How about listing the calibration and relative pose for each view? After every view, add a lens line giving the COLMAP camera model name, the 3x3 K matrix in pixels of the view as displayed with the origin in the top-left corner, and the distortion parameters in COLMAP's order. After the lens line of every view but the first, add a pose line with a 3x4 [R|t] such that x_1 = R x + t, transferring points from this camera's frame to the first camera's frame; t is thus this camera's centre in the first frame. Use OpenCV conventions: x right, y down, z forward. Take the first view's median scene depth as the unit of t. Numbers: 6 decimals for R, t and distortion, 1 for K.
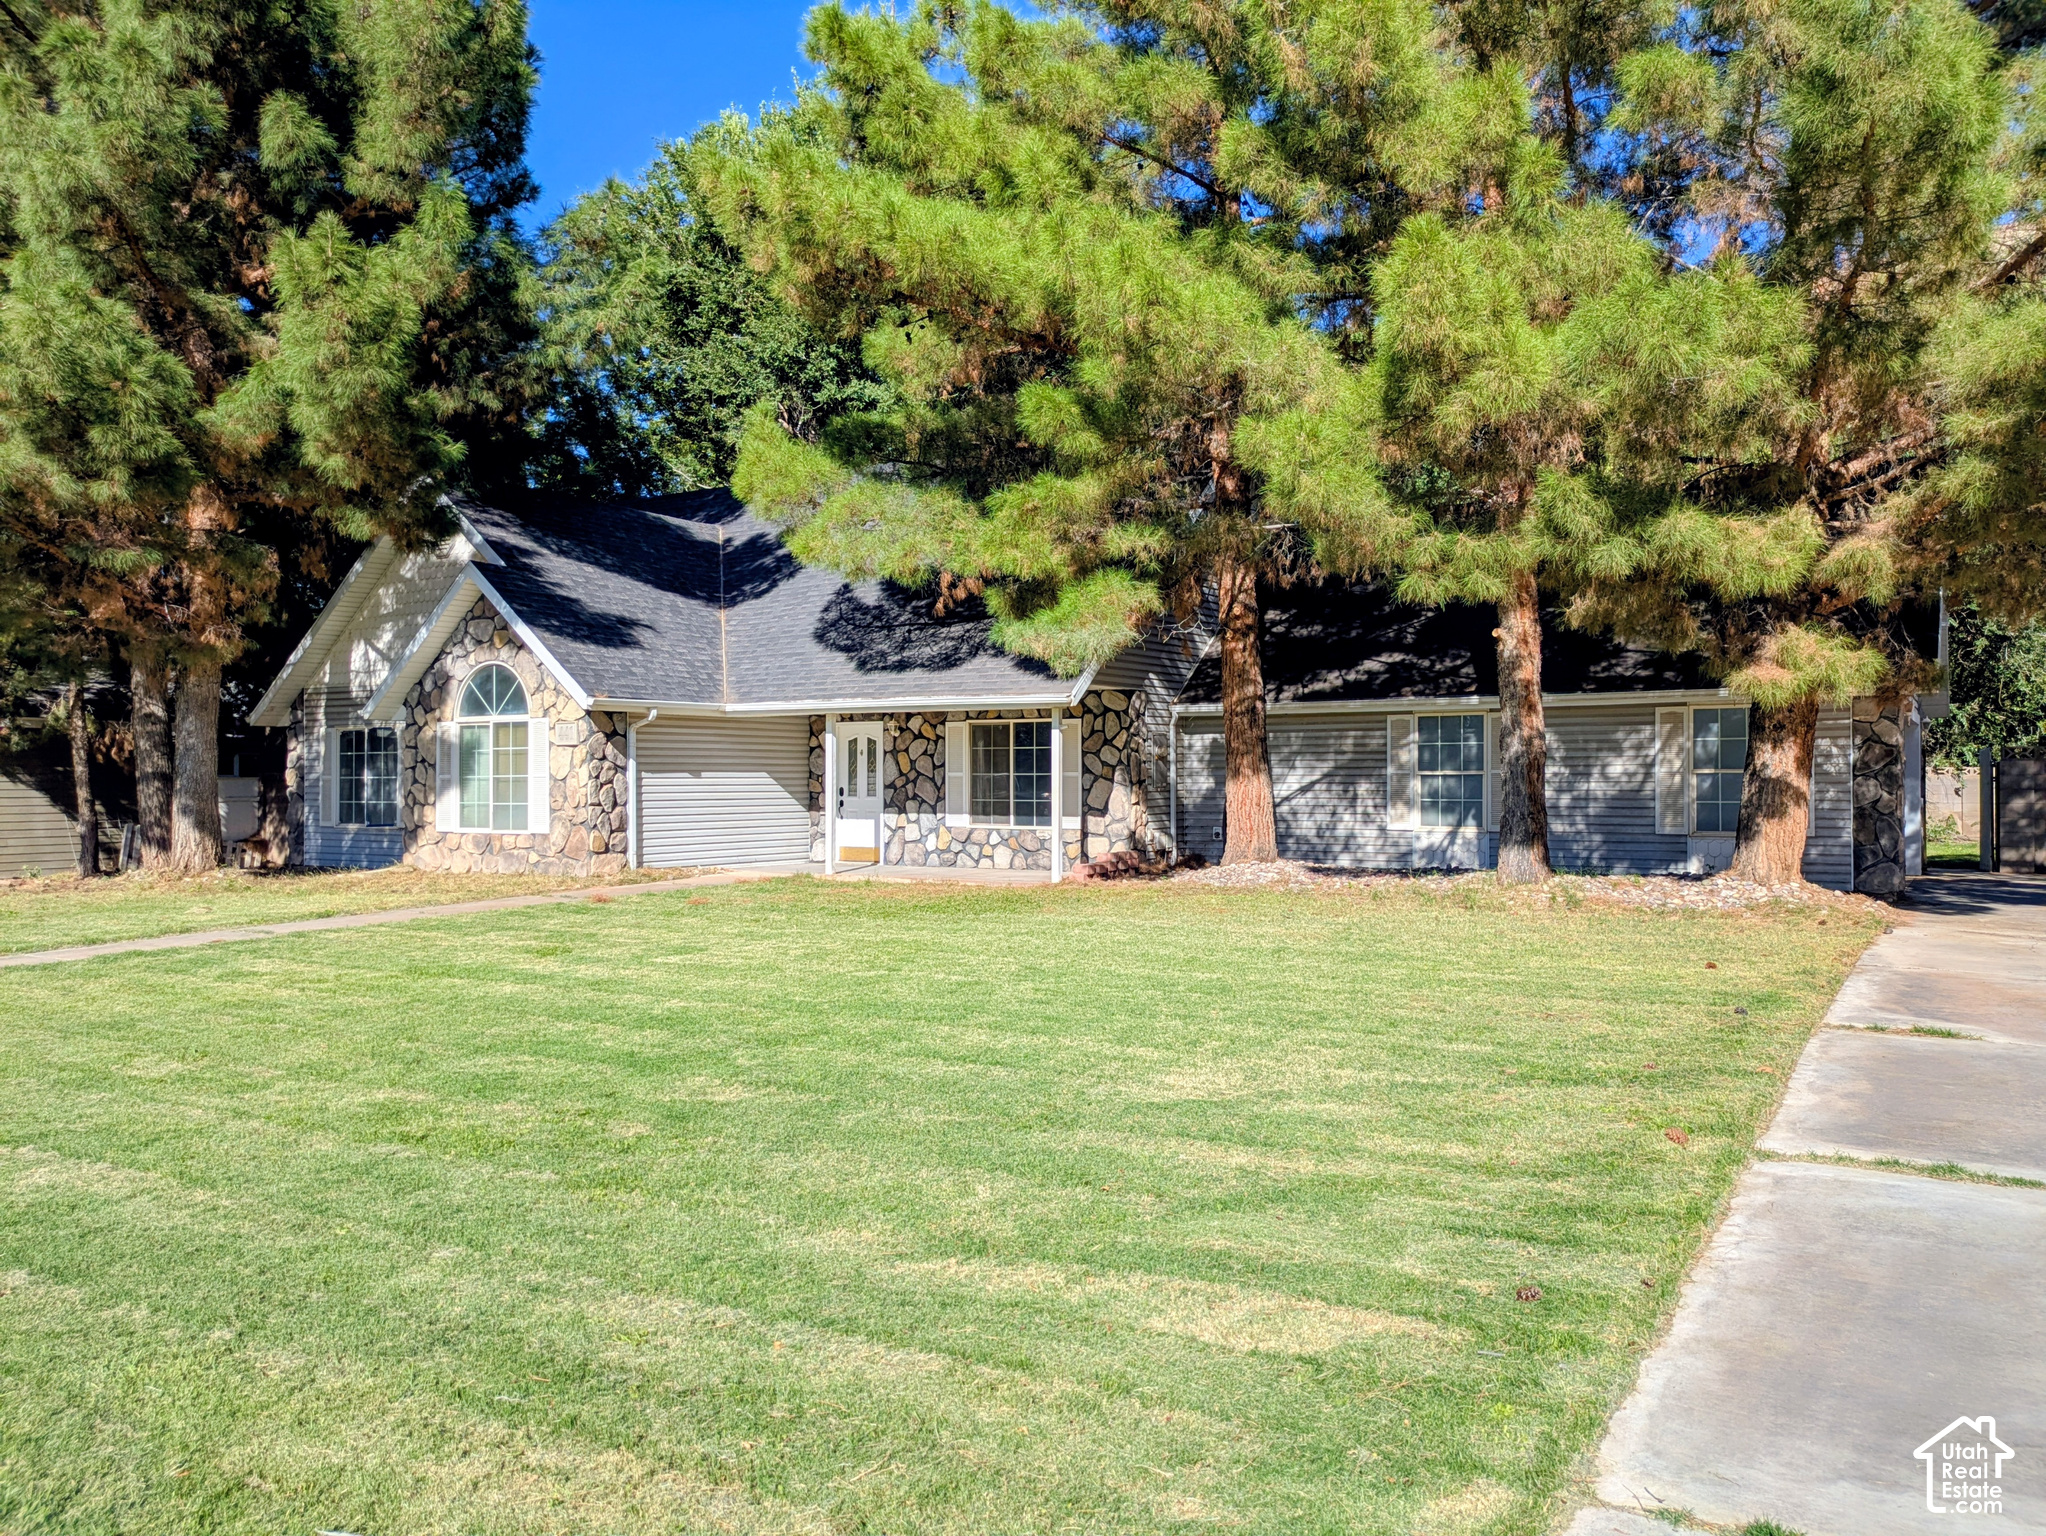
lens RADIAL K [[1502.6, 0, 1017.3], [0, 1502.6, 769.6], [0, 0, 1]] dist [0.047293, -0.031687]
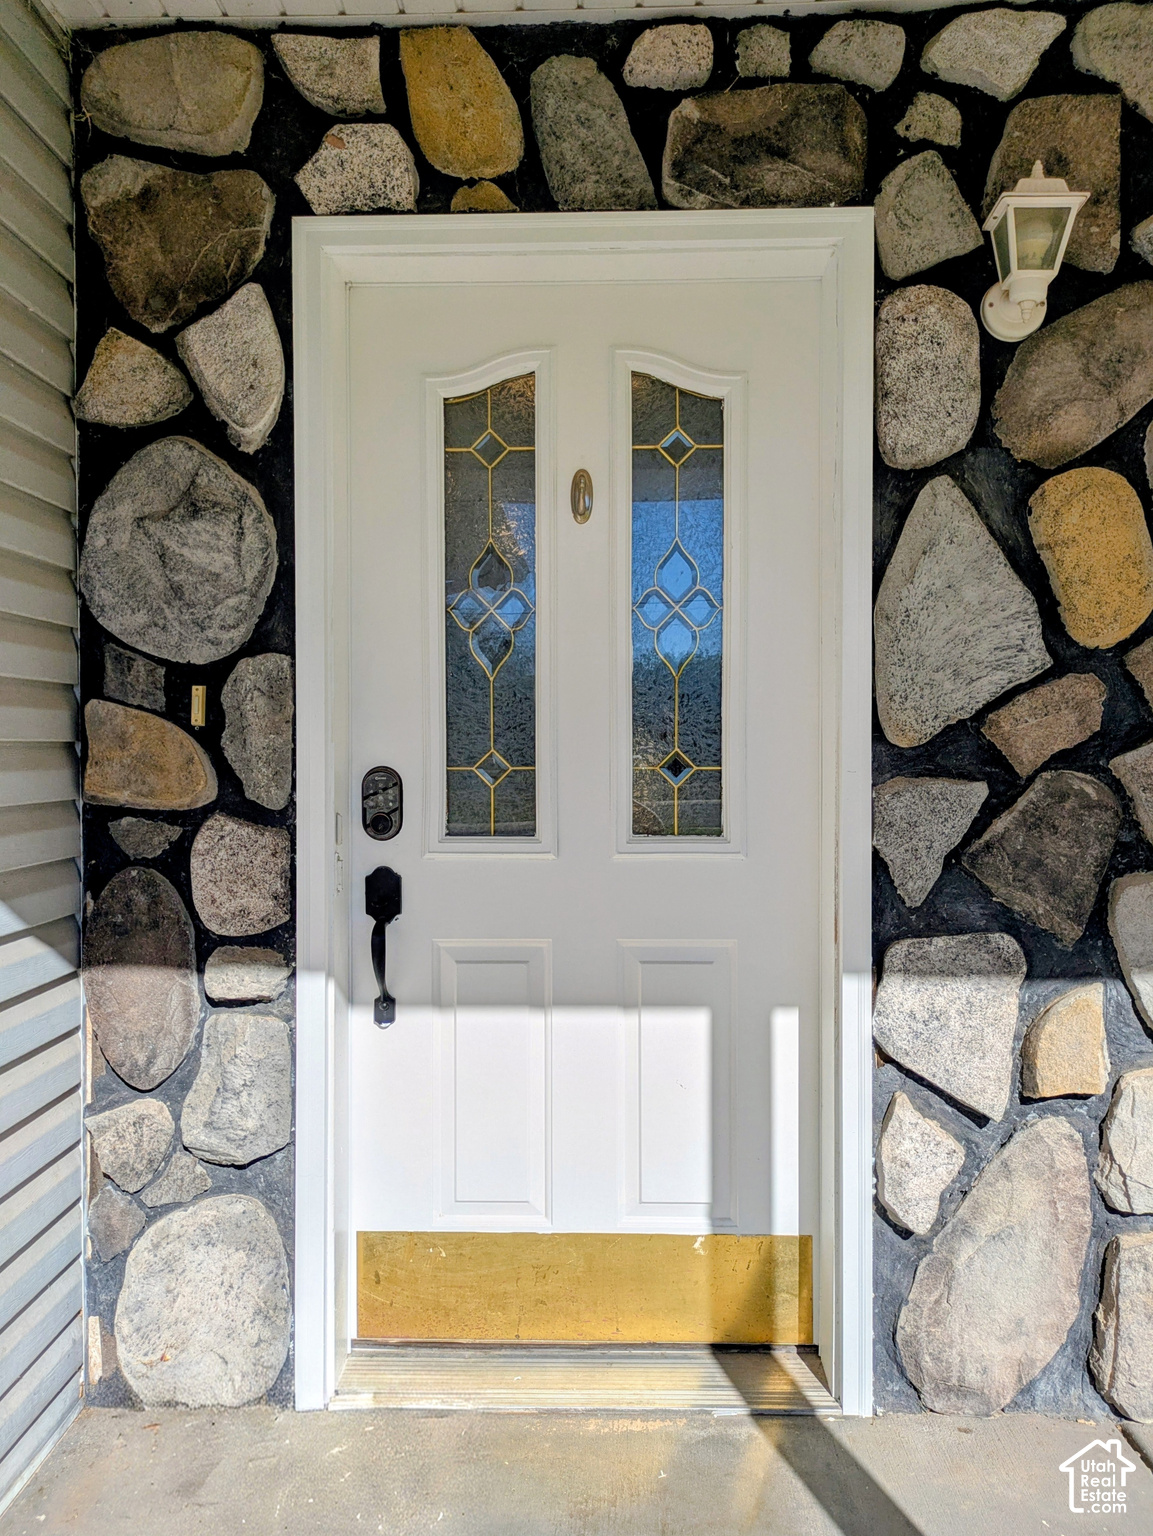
lens RADIAL K [[1128.1, 0, 579.7], [0, 1128.1, 757.9], [0, 0, 1]] dist [0.047293, -0.031687]
pose [[0.857152, -0.008594, 0.514992, -0.164959], [0.000310, 0.999869, 0.016169, 0.010241], [-0.515063, -0.013700, 0.857043, 0.988154]]
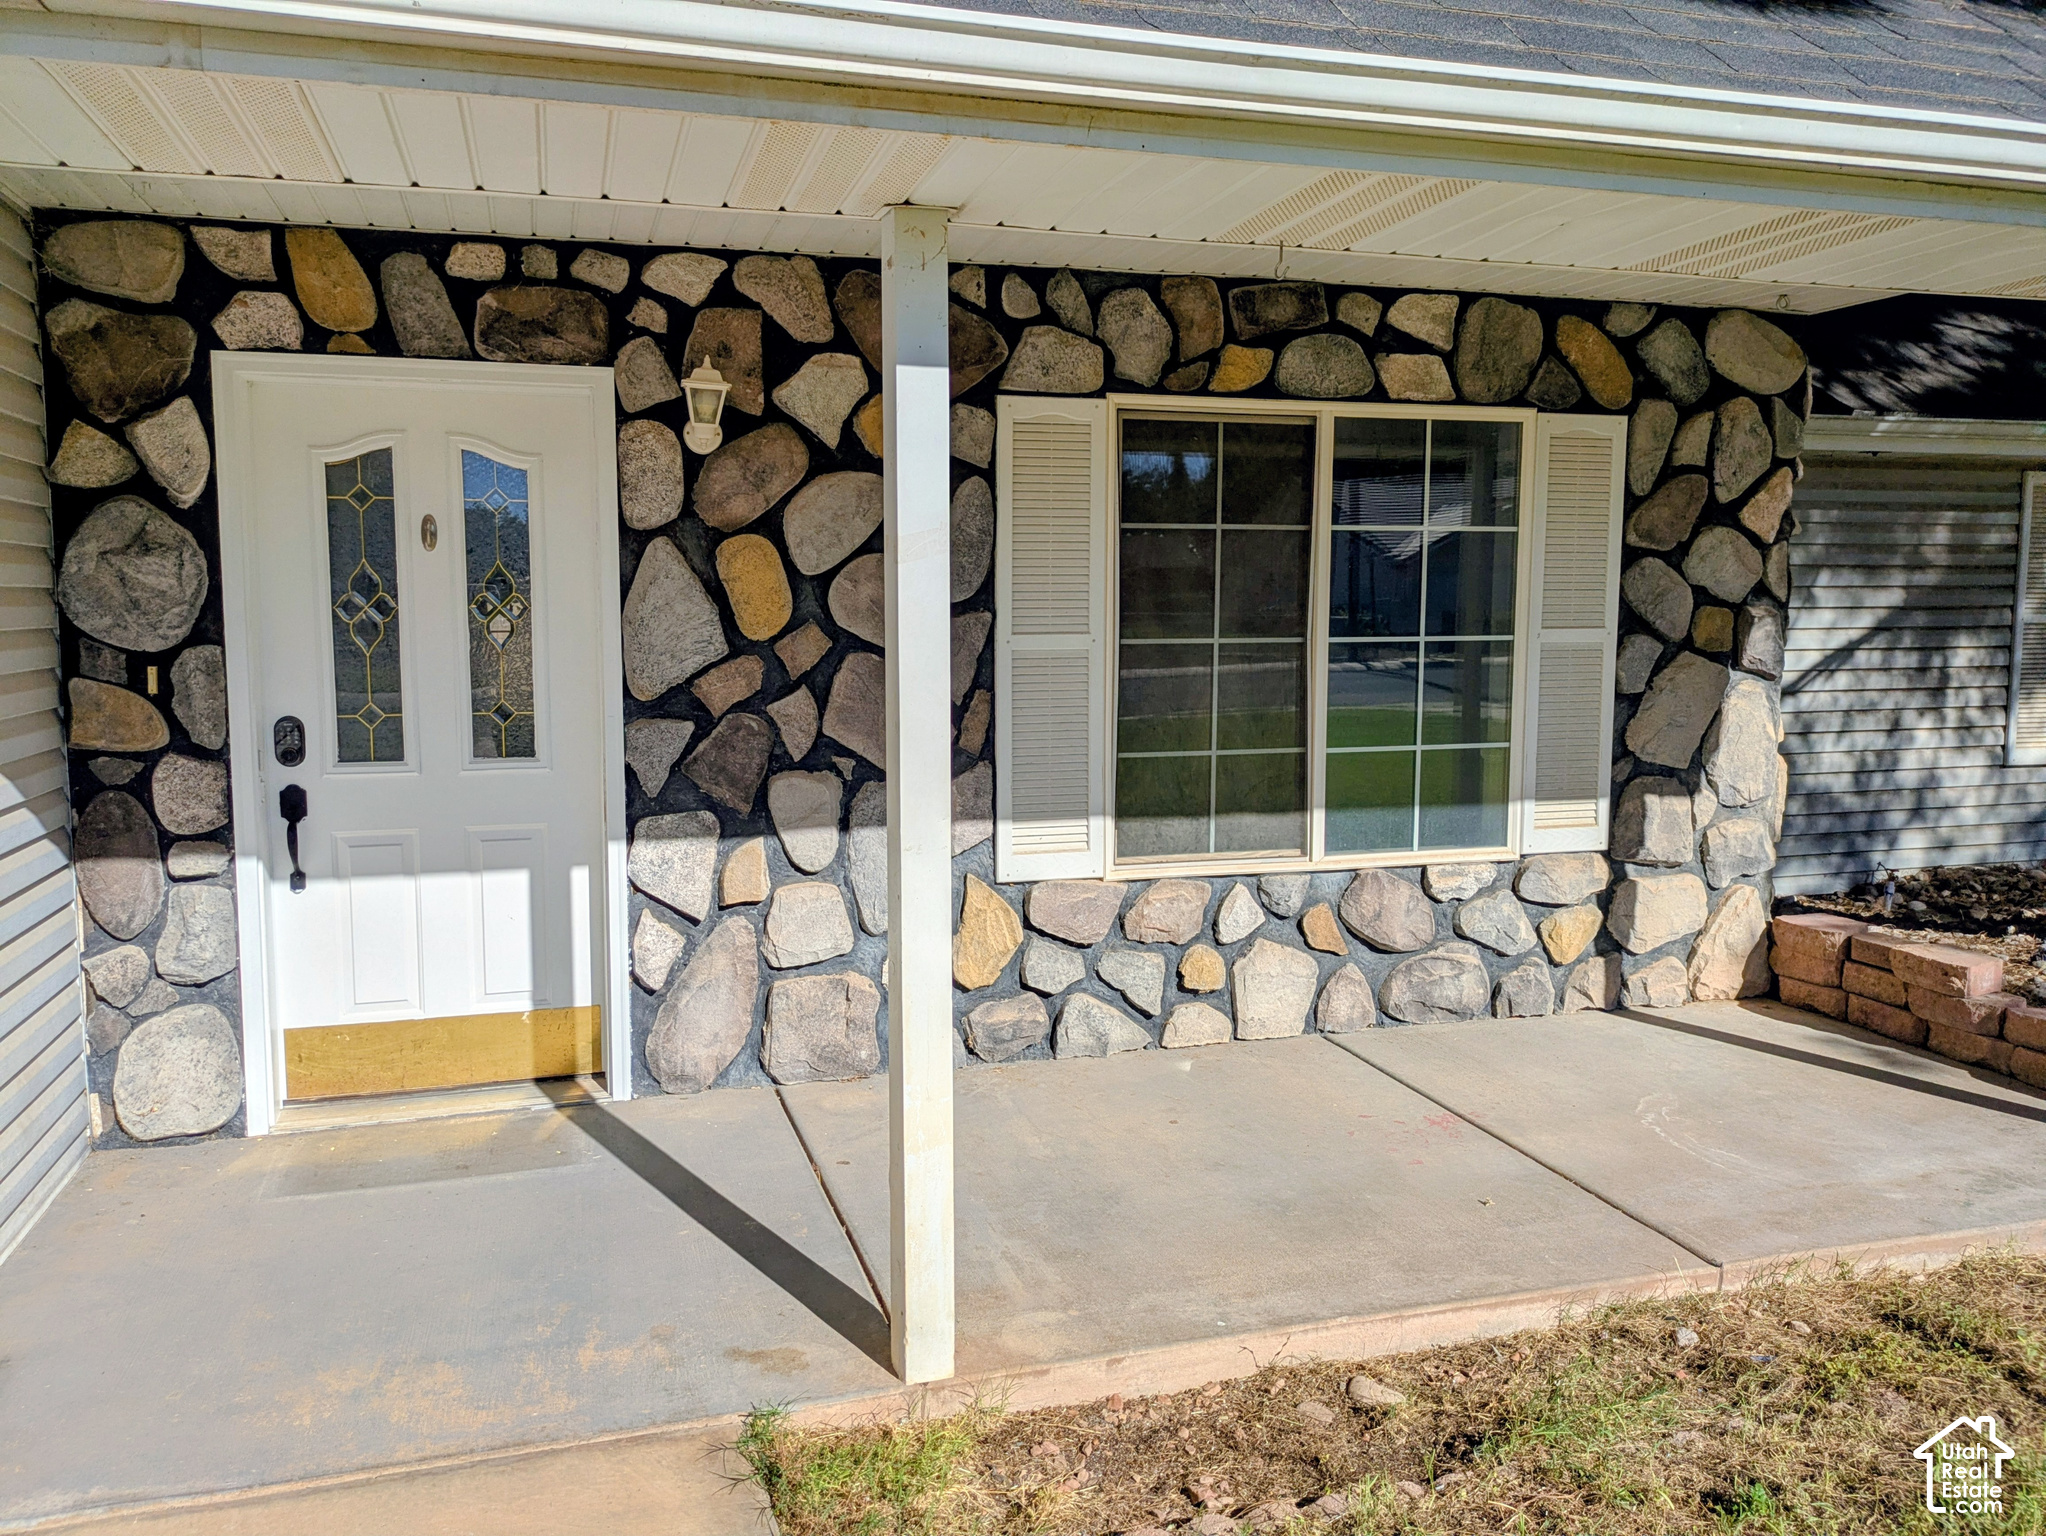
lens RADIAL K [[1515.1, 0, 980.0], [0, 1515.1, 751.0], [0, 0, 1]] dist [0.043557, -0.042089]
pose [[0.658115, -0.077446, 0.748924, -0.219482], [-0.003735, 0.994348, 0.106107, -0.004723], [-0.752908, -0.072628, 0.654106, 0.882881]]
